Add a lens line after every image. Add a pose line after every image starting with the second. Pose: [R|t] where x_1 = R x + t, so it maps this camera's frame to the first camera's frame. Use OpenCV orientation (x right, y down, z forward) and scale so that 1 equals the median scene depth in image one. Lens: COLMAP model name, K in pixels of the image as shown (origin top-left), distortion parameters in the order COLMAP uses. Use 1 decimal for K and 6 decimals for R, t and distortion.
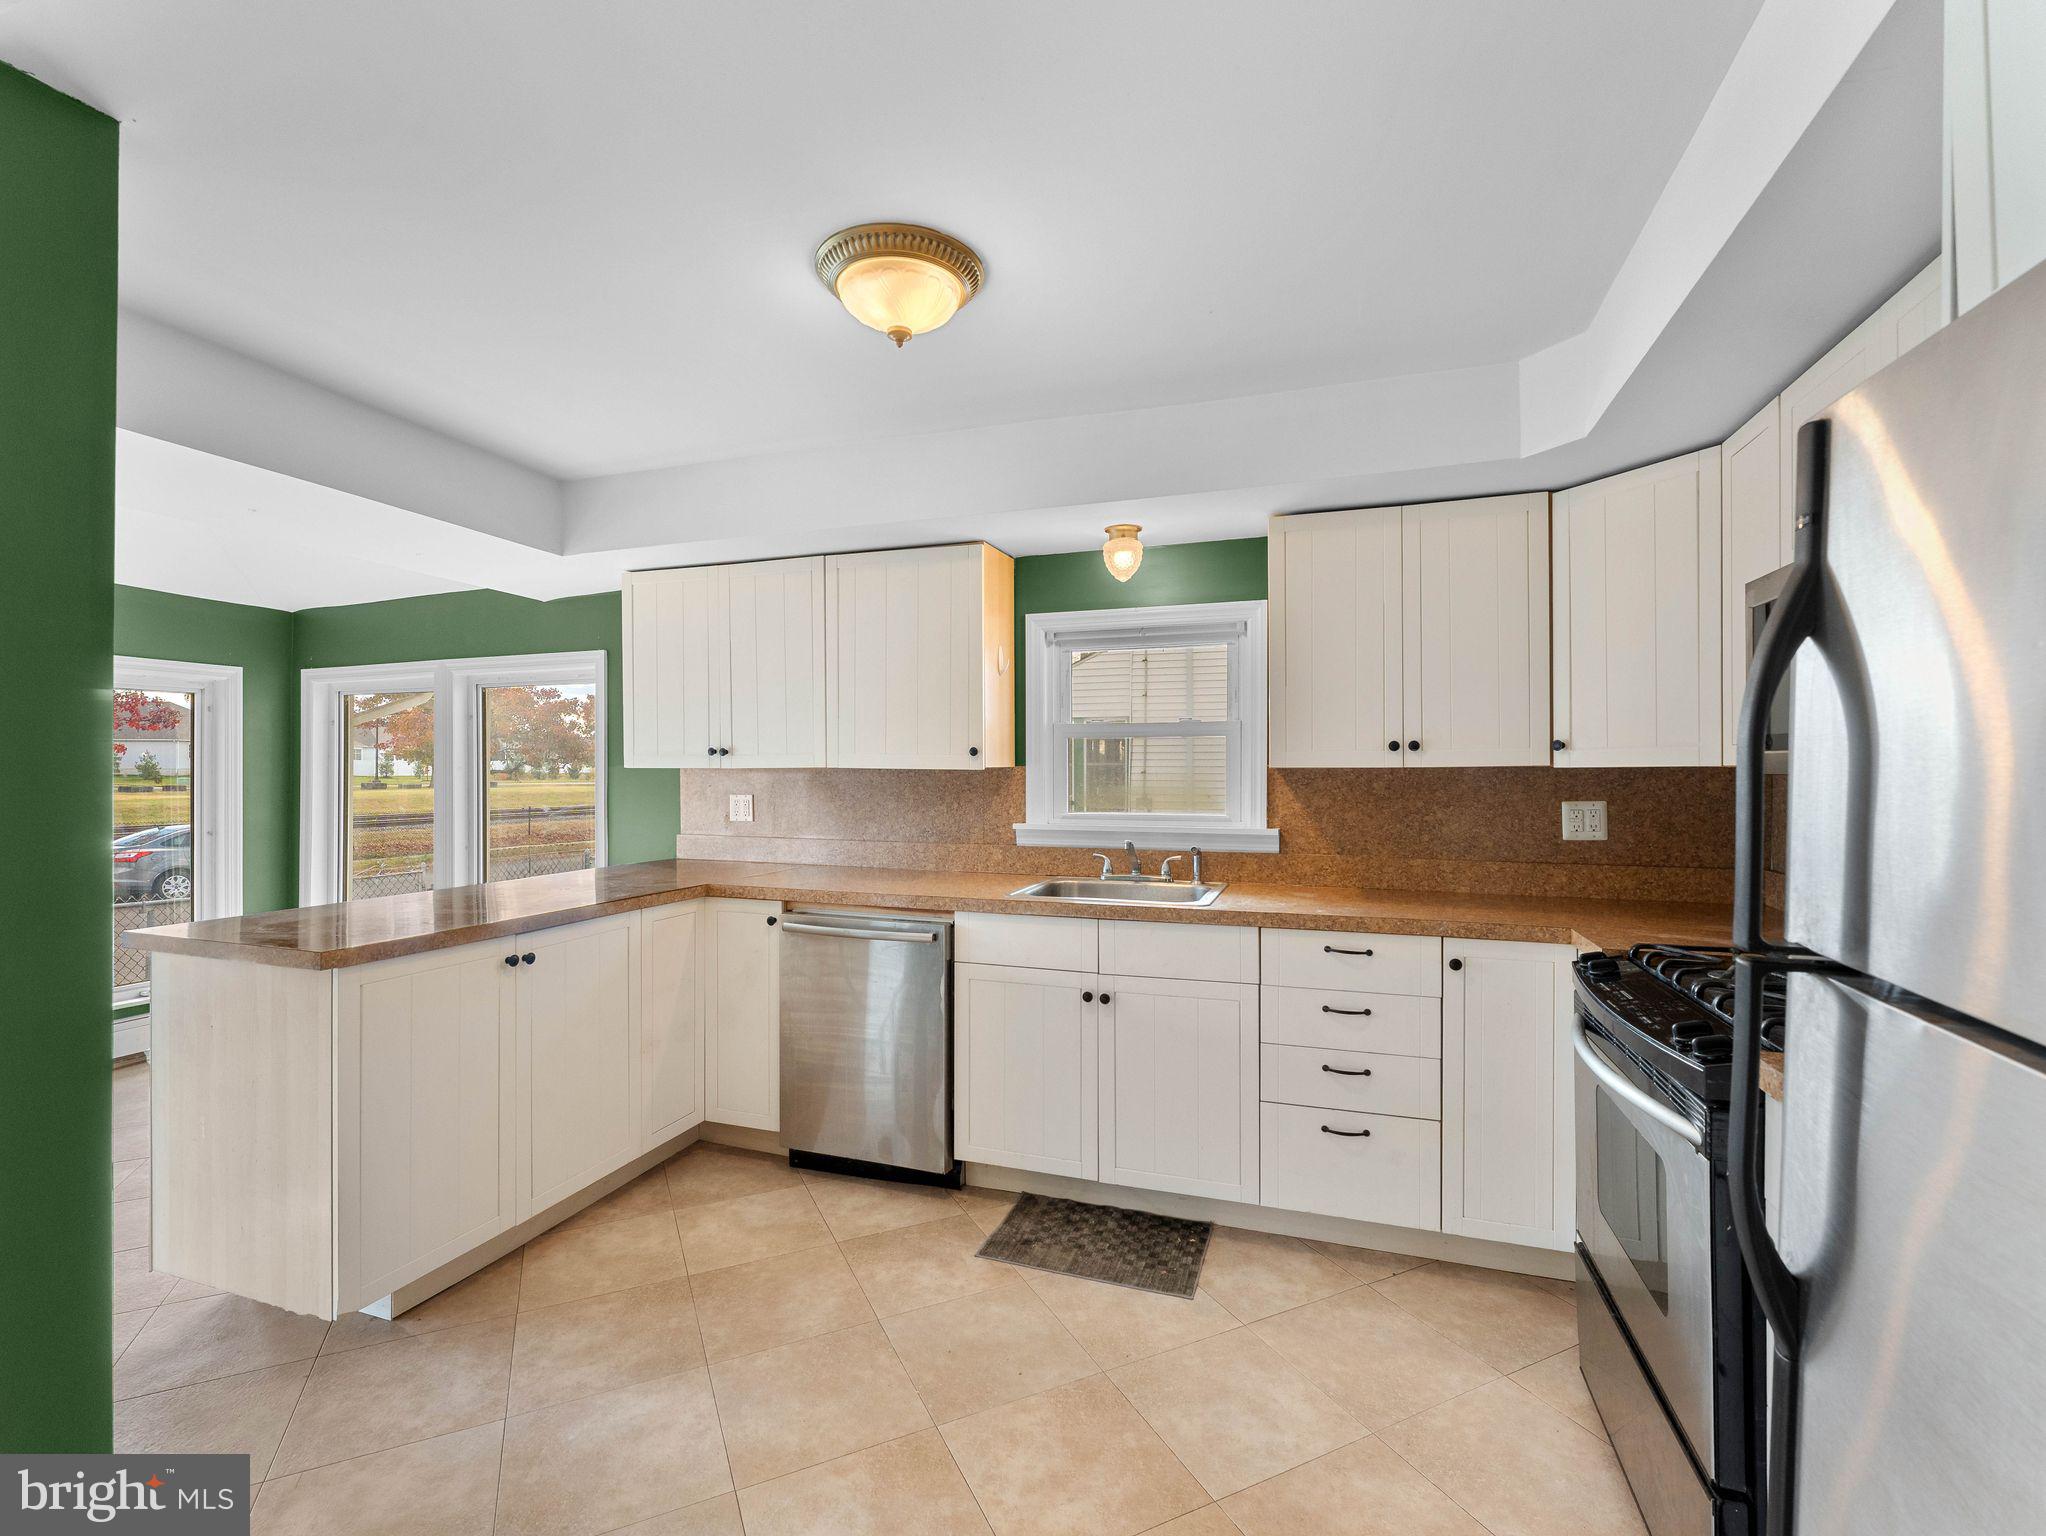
lens RADIAL K [[920.0, 0, 1019.8], [0, 920.0, 766.1], [0, 0, 1]] dist [-0.003016, -0.000685]
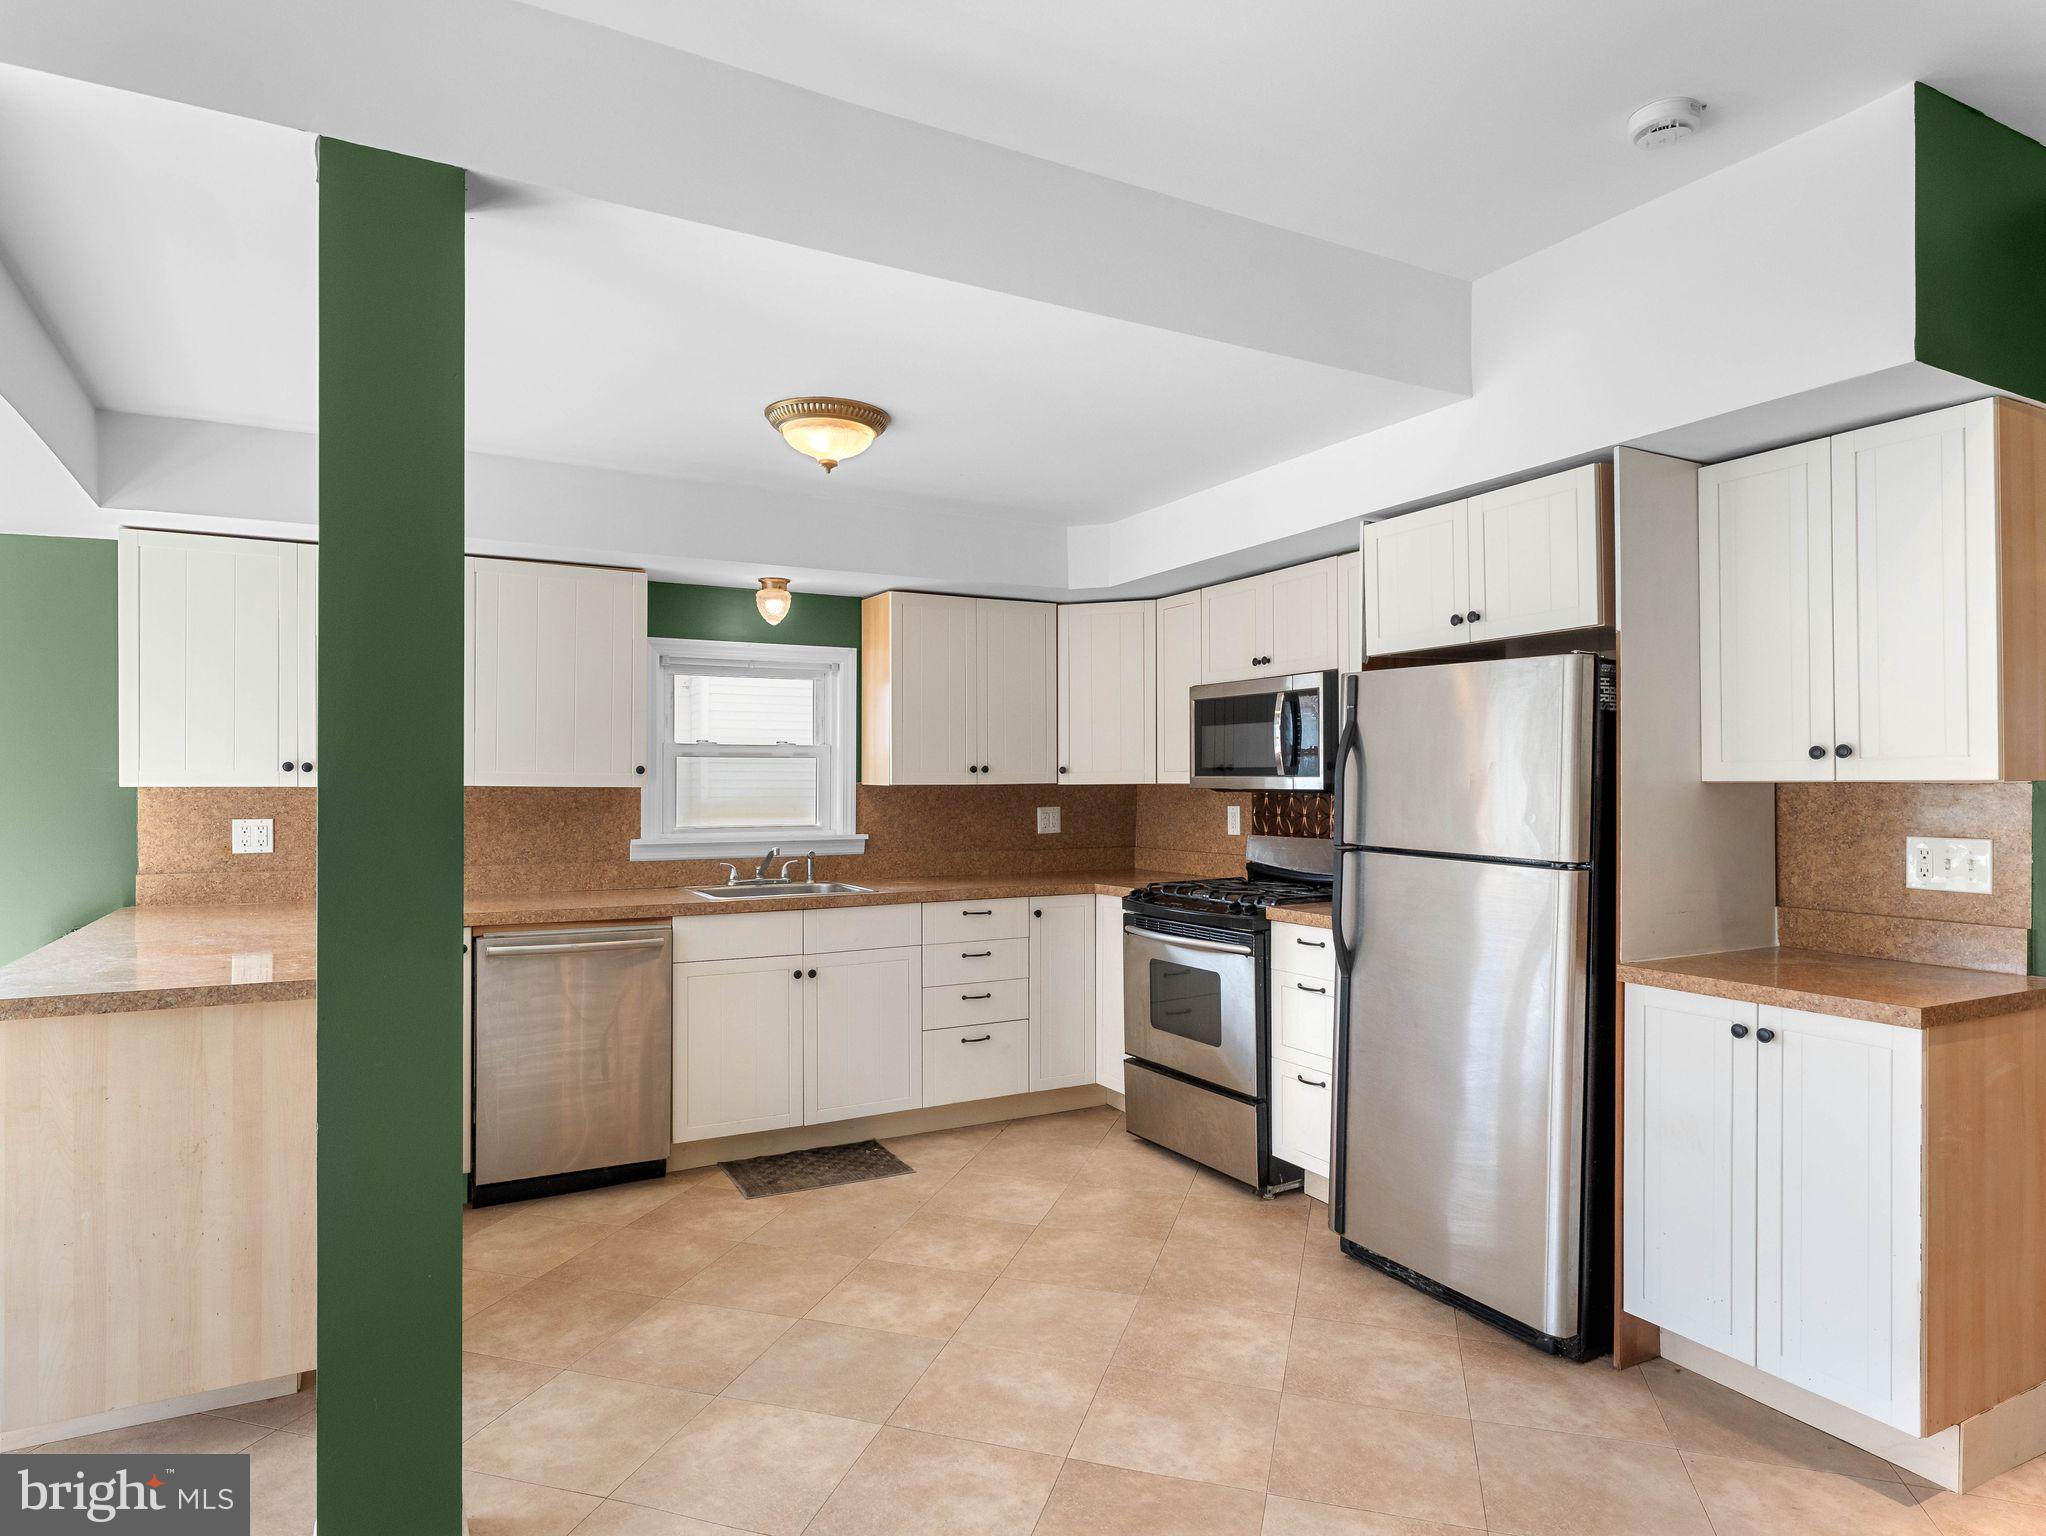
lens RADIAL K [[1214.3, 0, 1021.1], [0, 1214.3, 774.7], [0, 0, 1]] dist [-0.002800, -0.000894]
pose [[0.666839, 0.003617, 0.745193, -0.924046], [-0.001507, 0.999993, -0.003506, -0.007172], [-0.745200, 0.001215, 0.666840, -0.286663]]
